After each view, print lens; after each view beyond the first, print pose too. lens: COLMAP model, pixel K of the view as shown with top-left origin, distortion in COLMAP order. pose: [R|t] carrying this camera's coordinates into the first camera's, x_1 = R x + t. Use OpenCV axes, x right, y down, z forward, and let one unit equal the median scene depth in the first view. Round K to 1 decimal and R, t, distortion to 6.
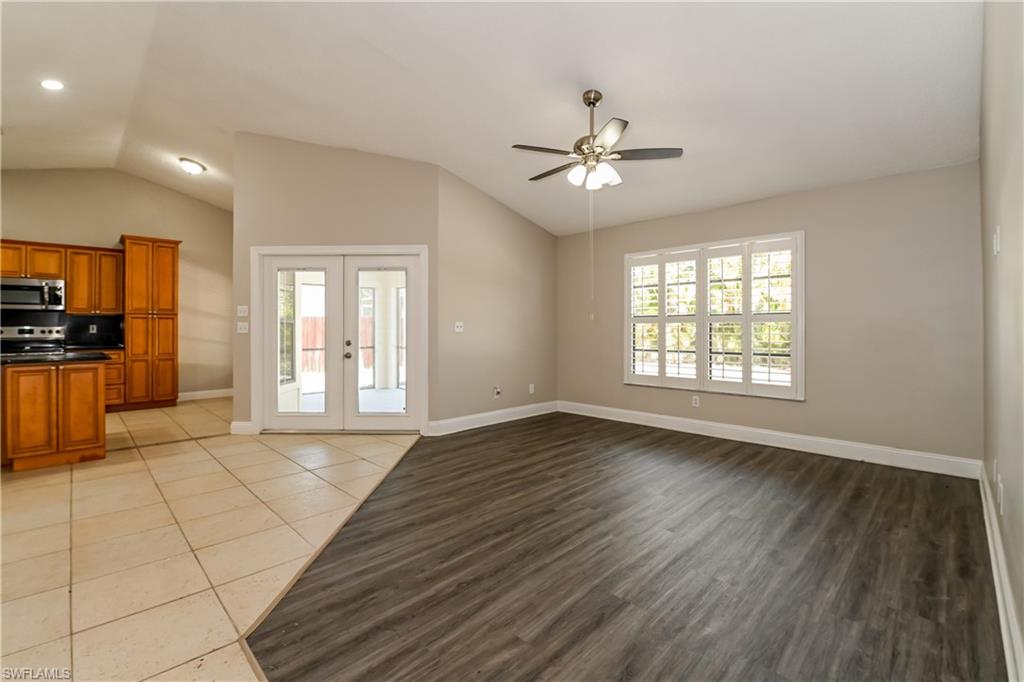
lens RADIAL K [[441.4, 0, 522.2], [0, 441.4, 322.7], [0, 0, 1]] dist [-0.003991, -0.001306]
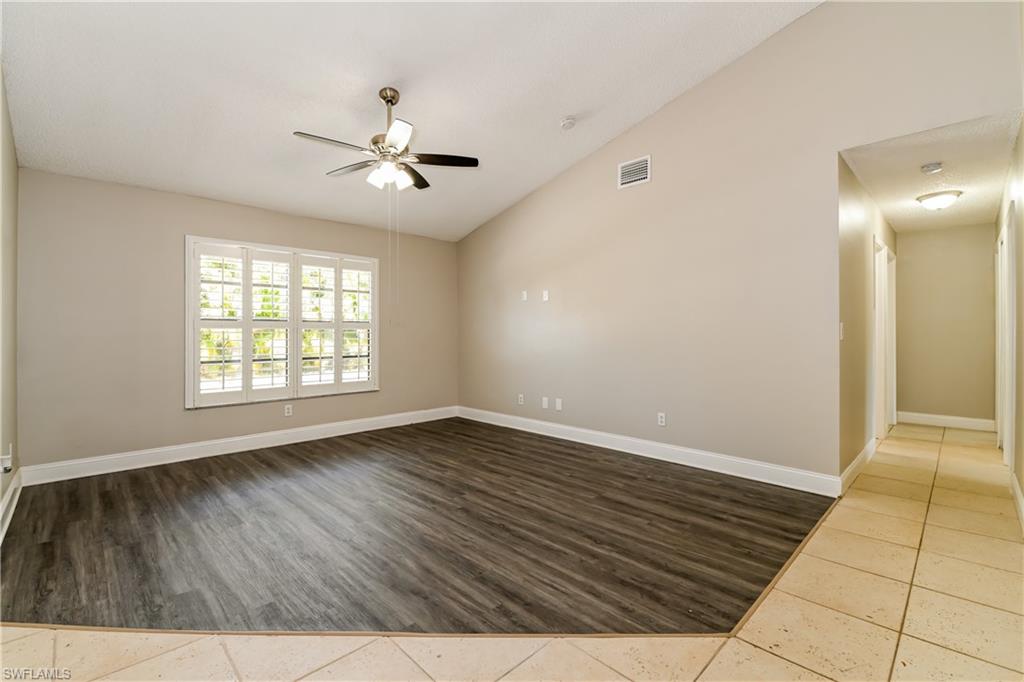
lens RADIAL K [[441.4, 0, 507.3], [0, 441.4, 337.4], [0, 0, 1]] dist [-0.003991, -0.001306]
pose [[0.035302, -0.004181, 0.999368, -0.772768], [-0.012062, 0.999917, 0.004609, 0.011908], [-0.999304, -0.012217, 0.035249, 0.686872]]
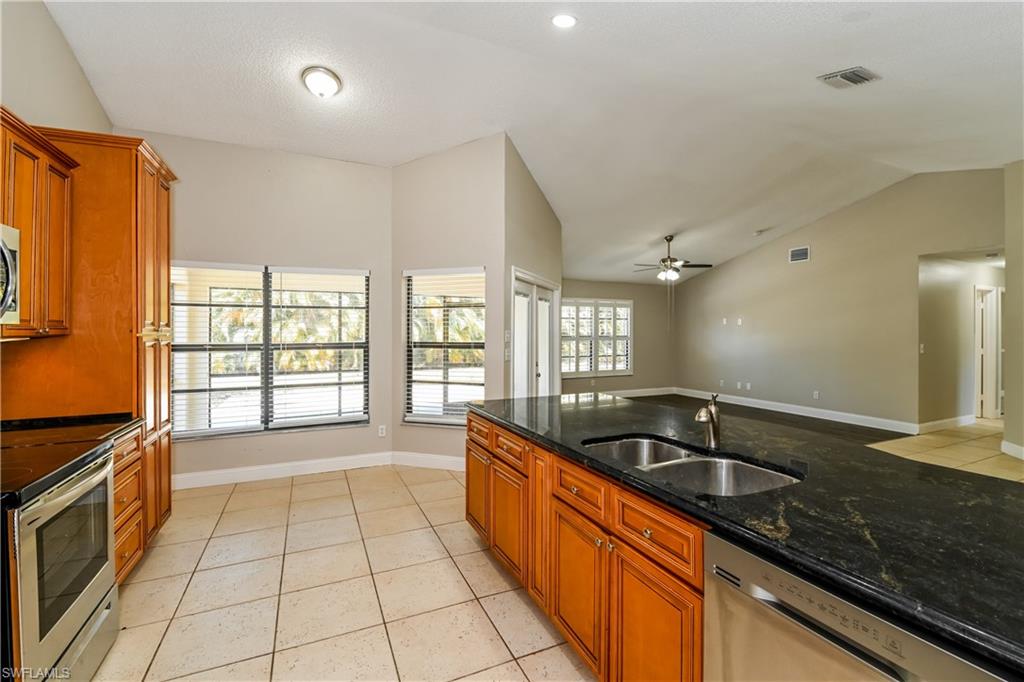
lens RADIAL K [[441.4, 0, 510.4], [0, 441.4, 335.9], [0, 0, 1]] dist [-0.003991, -0.001306]
pose [[0.359897, -0.002136, 0.932989, -2.068175], [-0.017611, 0.999804, 0.009082, -0.044337], [-0.932826, -0.019699, 0.359789, 0.921170]]
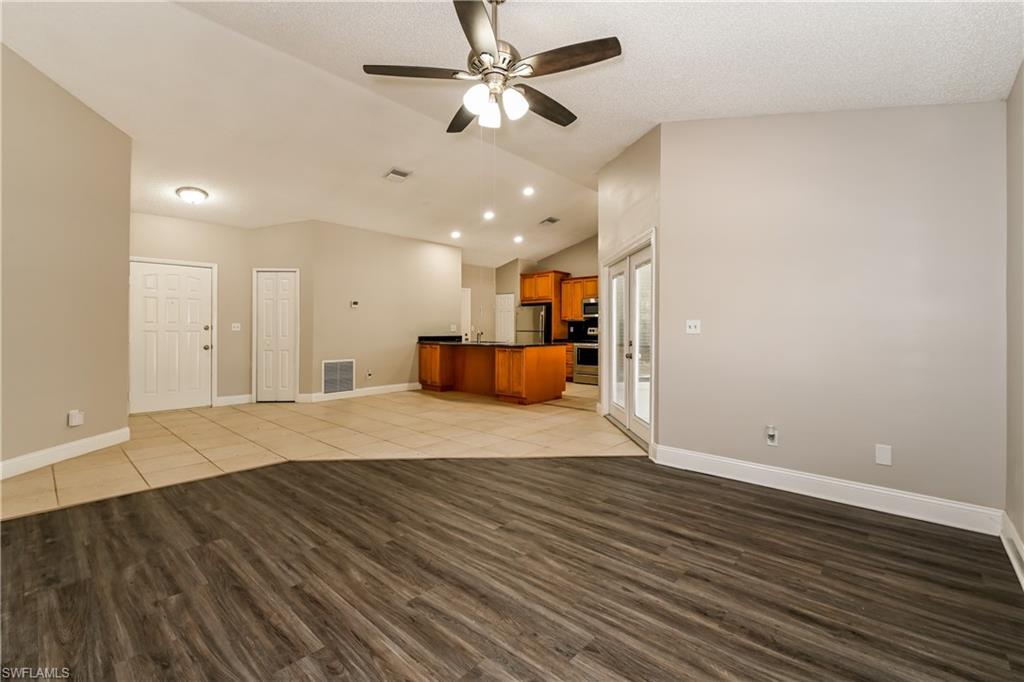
lens RADIAL K [[441.4, 0, 520.5], [0, 441.4, 333.4], [0, 0, 1]] dist [-0.003991, -0.001306]
pose [[0.050070, 0.012616, -0.998666, 0.813659], [0.010611, 0.999857, 0.013163, 0.011235], [0.998689, -0.011256, 0.049929, 0.976369]]
